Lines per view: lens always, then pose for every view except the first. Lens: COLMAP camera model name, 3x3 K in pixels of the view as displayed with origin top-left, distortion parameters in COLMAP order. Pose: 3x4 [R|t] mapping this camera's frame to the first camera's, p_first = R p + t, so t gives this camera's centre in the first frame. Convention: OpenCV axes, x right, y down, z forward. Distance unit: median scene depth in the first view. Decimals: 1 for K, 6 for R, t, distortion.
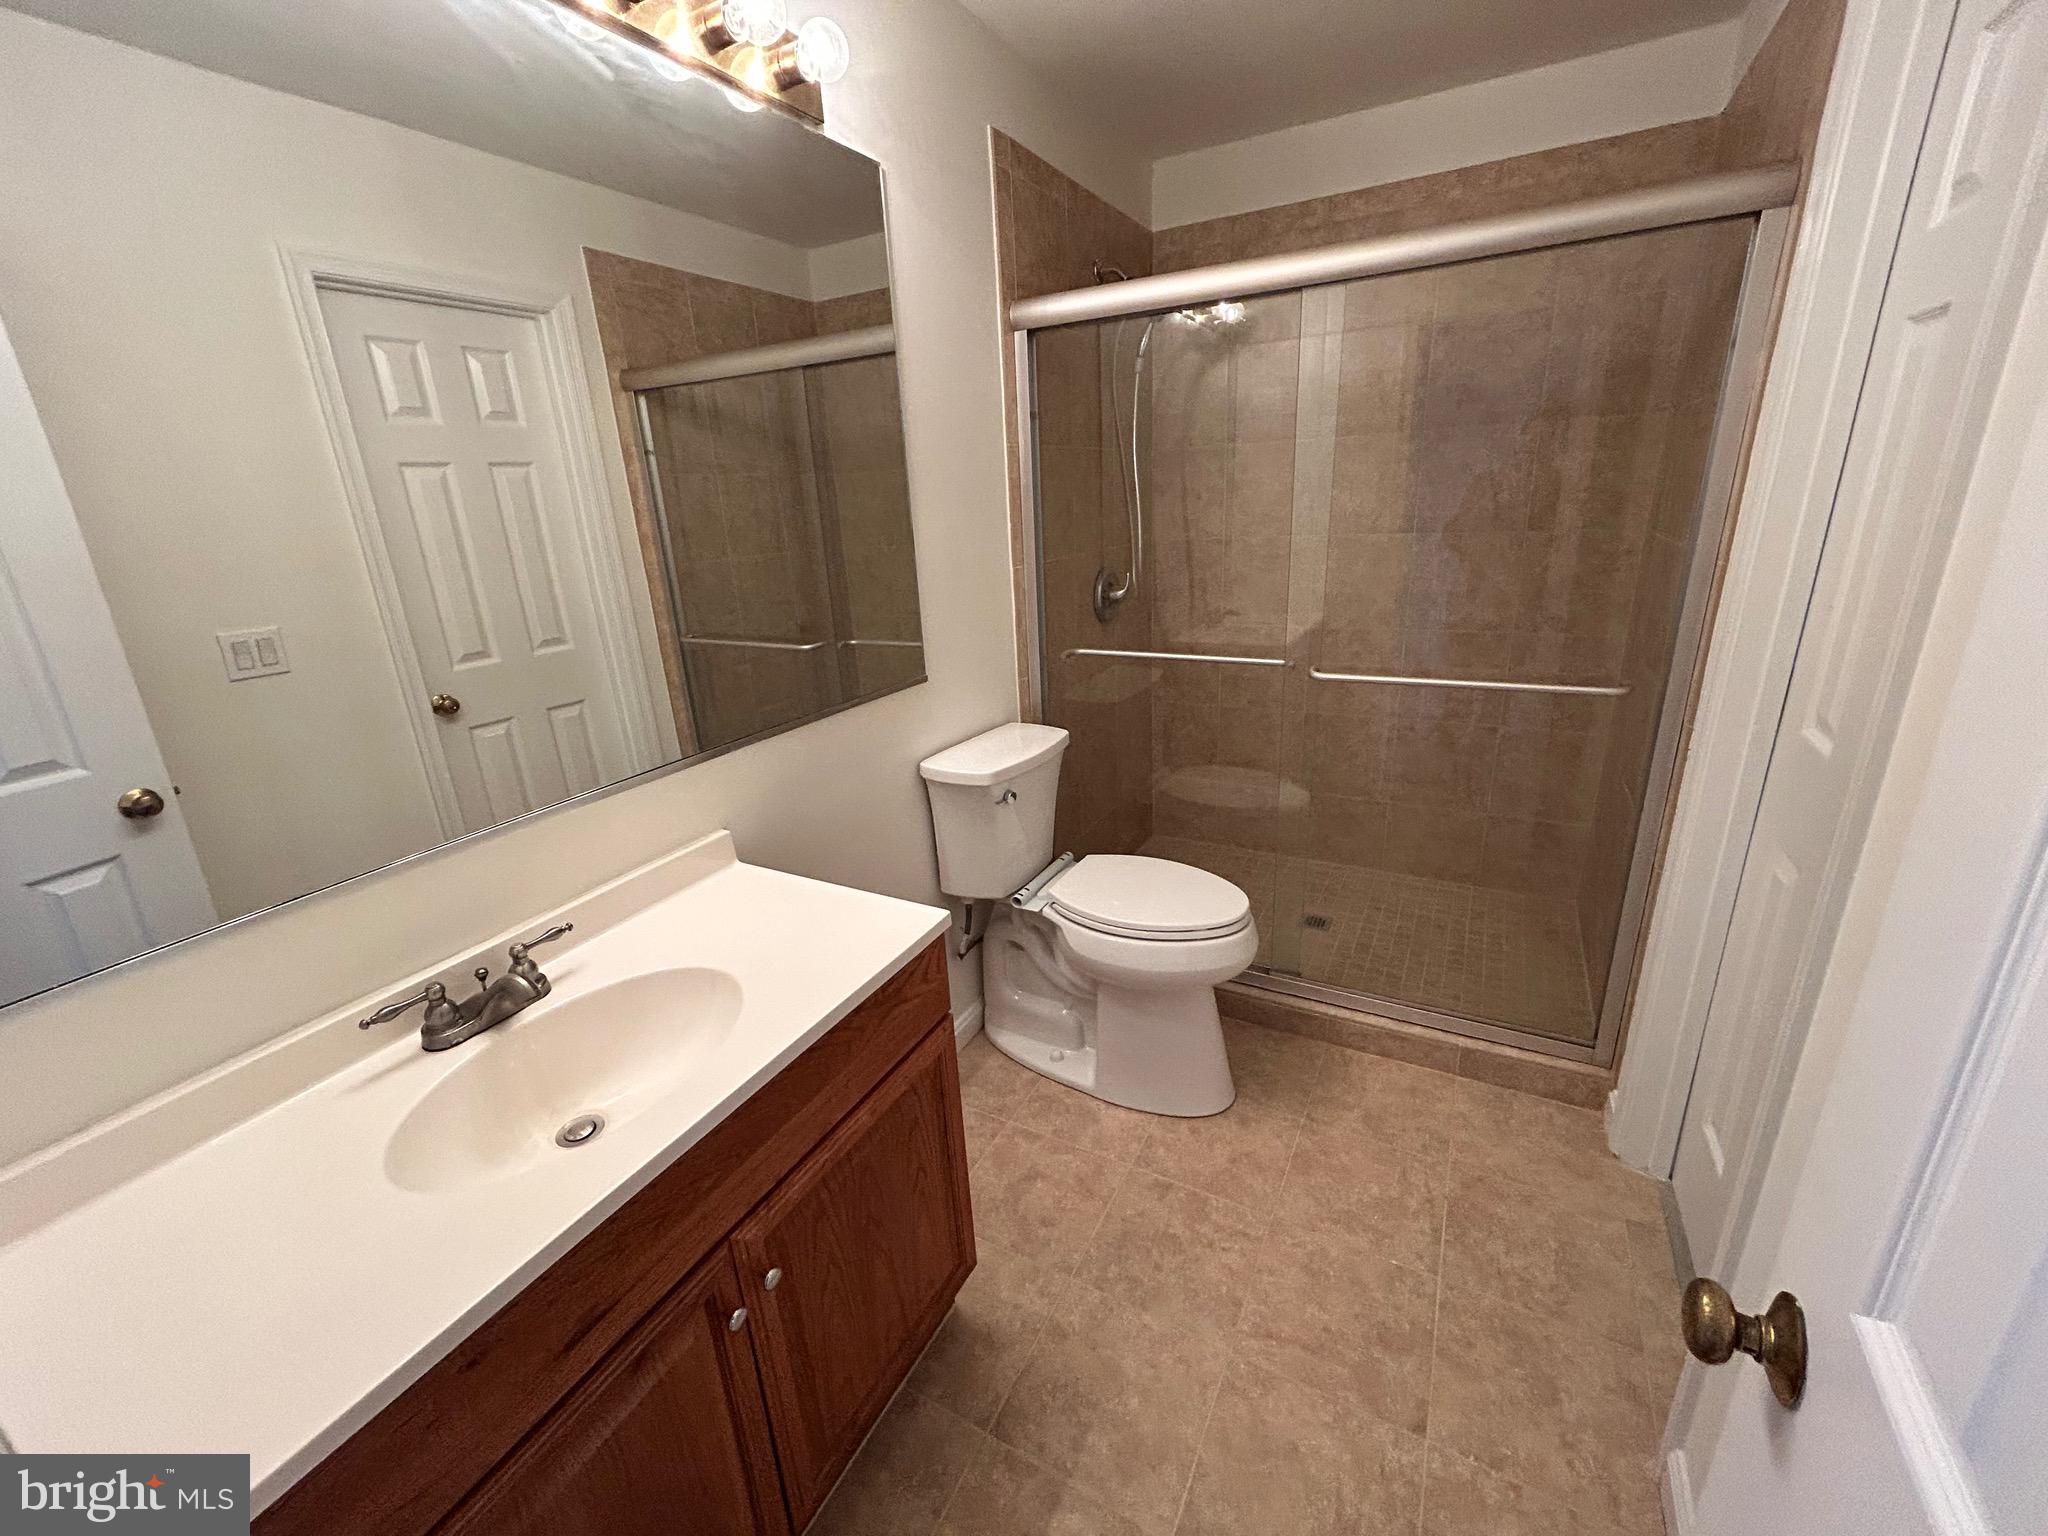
lens RADIAL K [[822.6, 0, 1024.4], [0, 822.6, 768.0], [0, 0, 1]] dist [-0.003110, -0.000358]
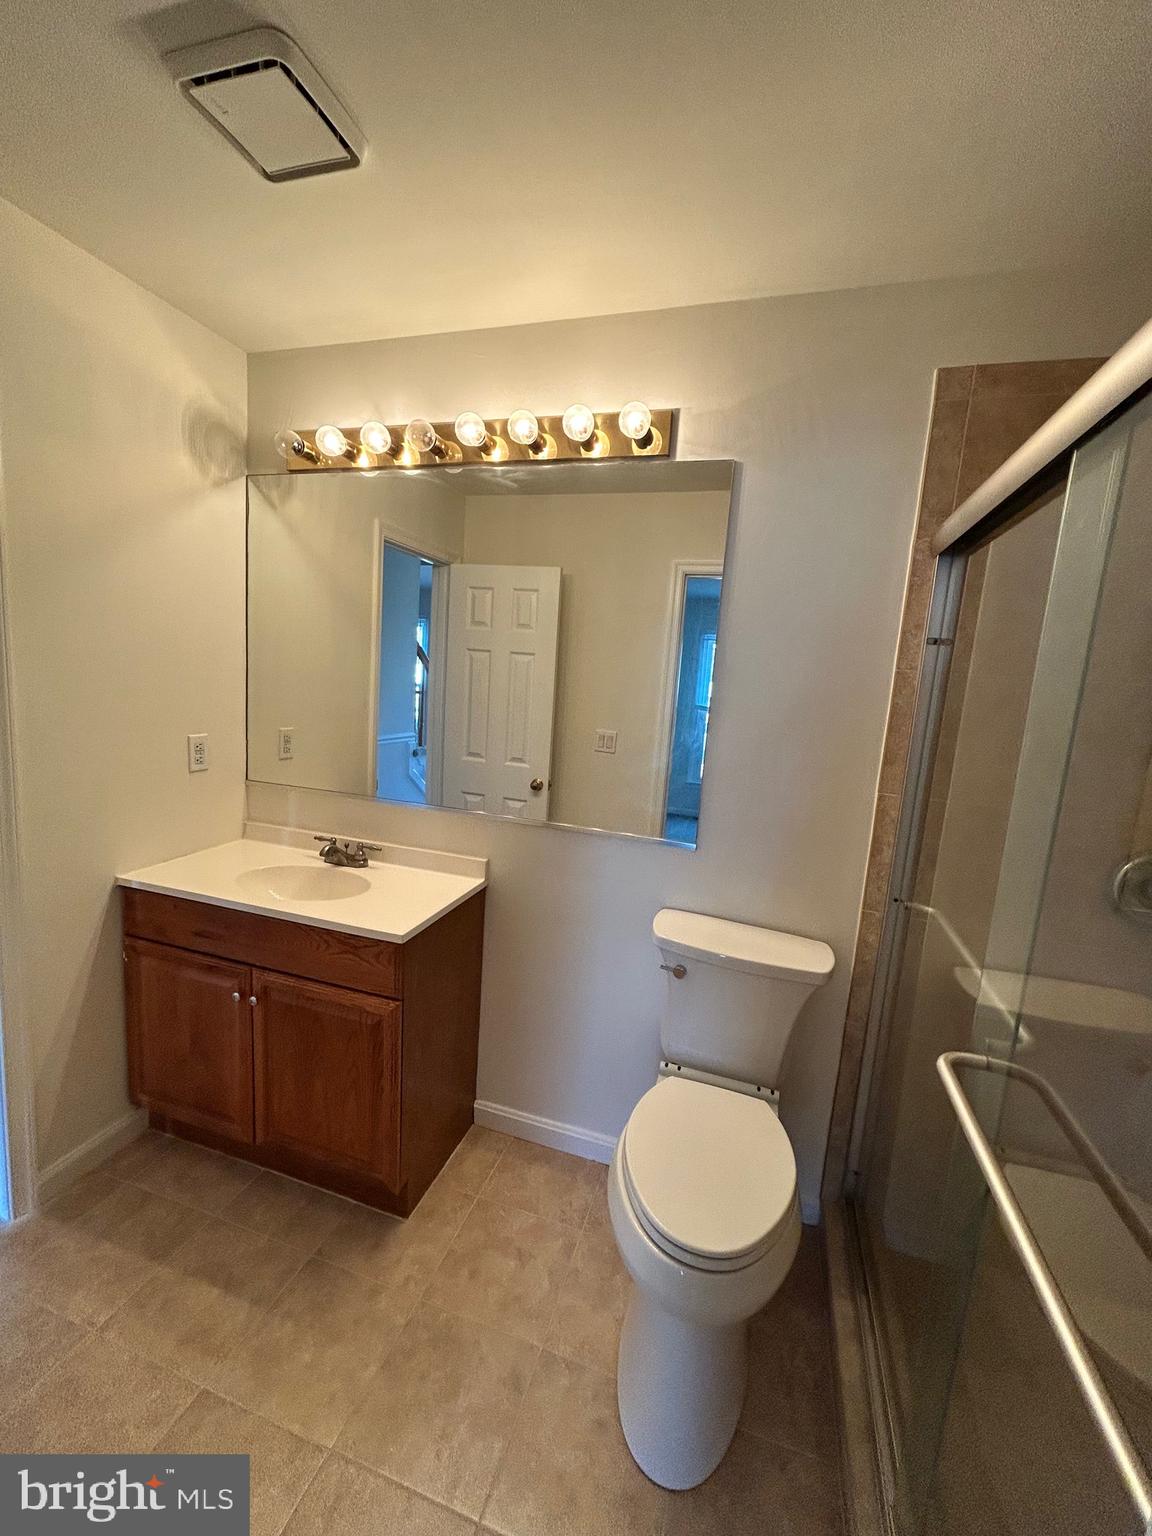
lens RADIAL K [[617.0, 0, 579.4], [0, 617.0, 765.2], [0, 0, 1]] dist [-0.003110, -0.000358]
pose [[0.194963, 0.202176, -0.959747, 0.912587], [-0.387112, 0.914946, 0.114100, -0.341485], [0.901185, 0.349284, 0.256645, 0.772907]]
